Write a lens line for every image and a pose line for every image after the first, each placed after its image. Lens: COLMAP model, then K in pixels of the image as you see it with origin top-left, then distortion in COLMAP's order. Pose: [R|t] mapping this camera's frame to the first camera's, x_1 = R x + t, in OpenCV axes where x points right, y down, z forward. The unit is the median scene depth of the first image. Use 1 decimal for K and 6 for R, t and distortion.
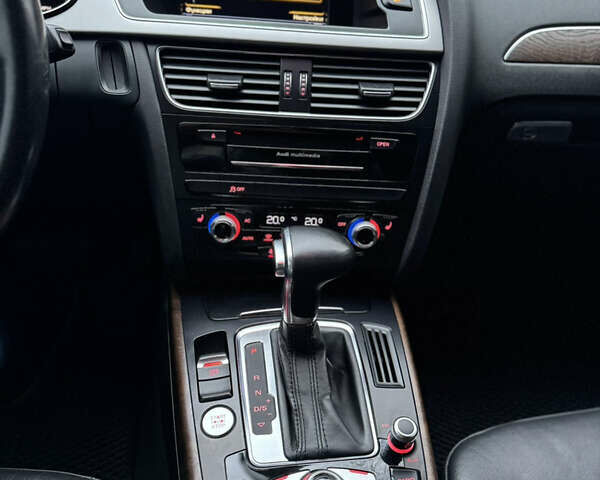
lens RADIAL K [[560.0, 0, 300.0], [0, 560.0, 240.0], [0, 0, 1]] dist [0.152763, -0.283477]
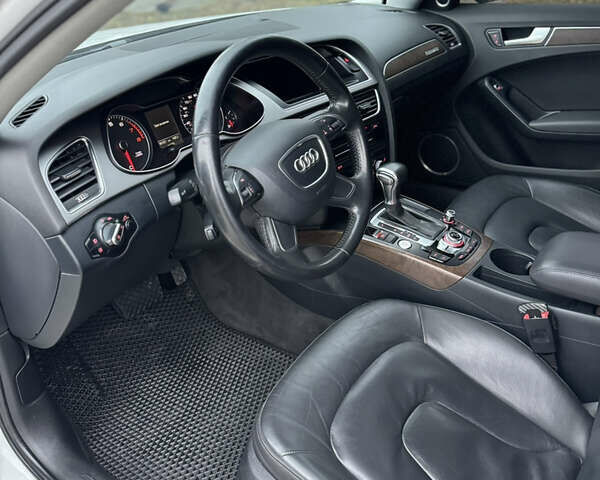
lens RADIAL K [[560.0, 0, 300.0], [0, 560.0, 240.0], [0, 0, 1]] dist [0.152763, -0.283477]
pose [[0.693198, -0.436551, 0.573498, -1.642746], [0.449424, 0.883870, 0.129580, -0.198040], [-0.563466, 0.167919, 0.808894, -0.654803]]
